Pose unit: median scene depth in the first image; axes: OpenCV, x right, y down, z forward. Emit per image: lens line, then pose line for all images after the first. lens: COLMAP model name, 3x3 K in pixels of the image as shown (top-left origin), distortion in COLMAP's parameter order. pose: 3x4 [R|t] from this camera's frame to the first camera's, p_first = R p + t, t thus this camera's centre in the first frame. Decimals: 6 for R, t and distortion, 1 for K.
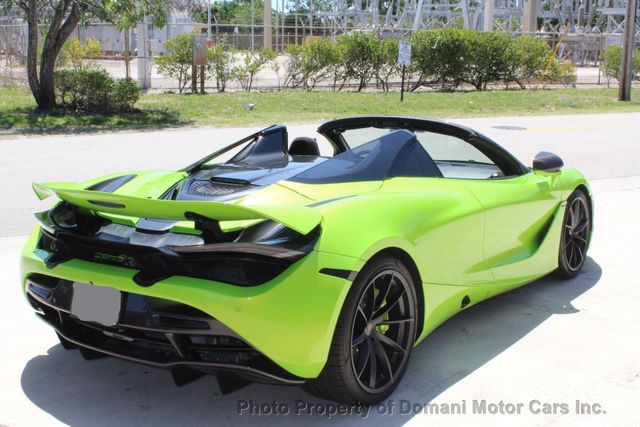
lens RADIAL K [[828.1, 0, 320.0], [0, 828.1, 213.5], [0, 0, 1]] dist [-0.067342, 0.023622]
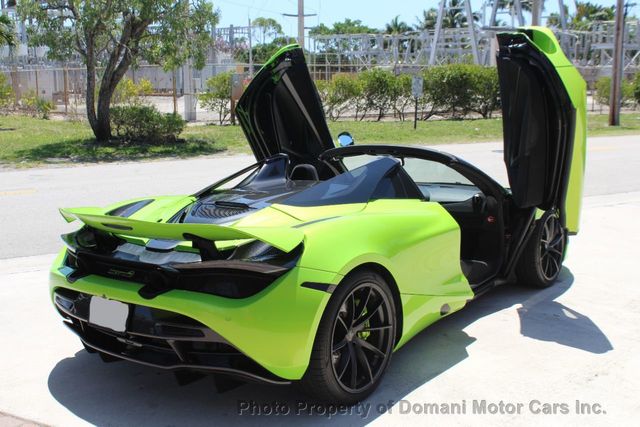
lens RADIAL K [[729.1, 0, 320.0], [0, 729.1, 213.5], [0, 0, 1]] dist [-0.079474, 0.008230]
pose [[0.999084, -0.010494, -0.041491, 0.041414], [0.009652, 0.999745, -0.020438, -0.004186], [0.041695, 0.020019, 0.998930, 0.005429]]
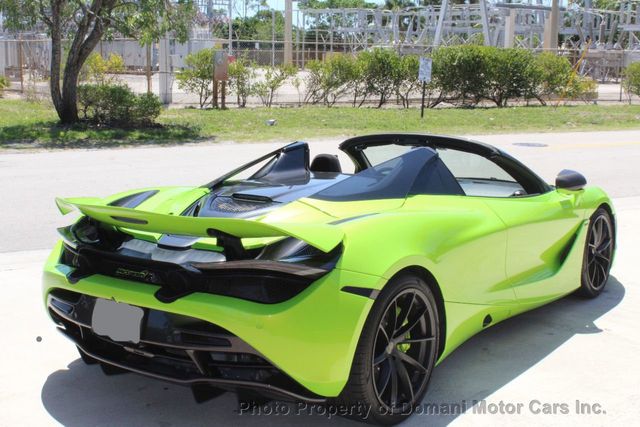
lens RADIAL K [[828.1, 0, 320.0], [0, 828.1, 213.5], [0, 0, 1]] dist [-0.067342, 0.023622]
pose [[0.999706, 0.007530, -0.023048, -0.002457], [-0.007953, 0.999801, -0.018320, -0.001808], [0.022906, 0.018498, 0.999566, 0.001693]]
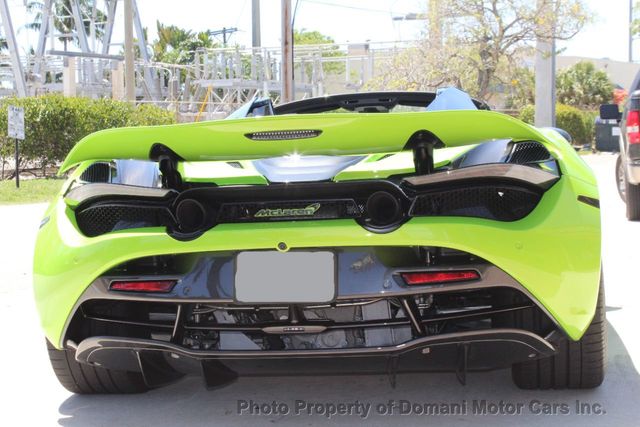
lens RADIAL K [[1116.7, 0, 320.0], [0, 1116.7, 213.5], [0, 0, 1]] dist [-0.011777, -0.005411]
pose [[0.898161, -0.055022, 0.436211, -0.424302], [0.113521, 0.987518, -0.109180, 0.106119], [-0.424759, 0.147580, 0.893197, 0.091707]]
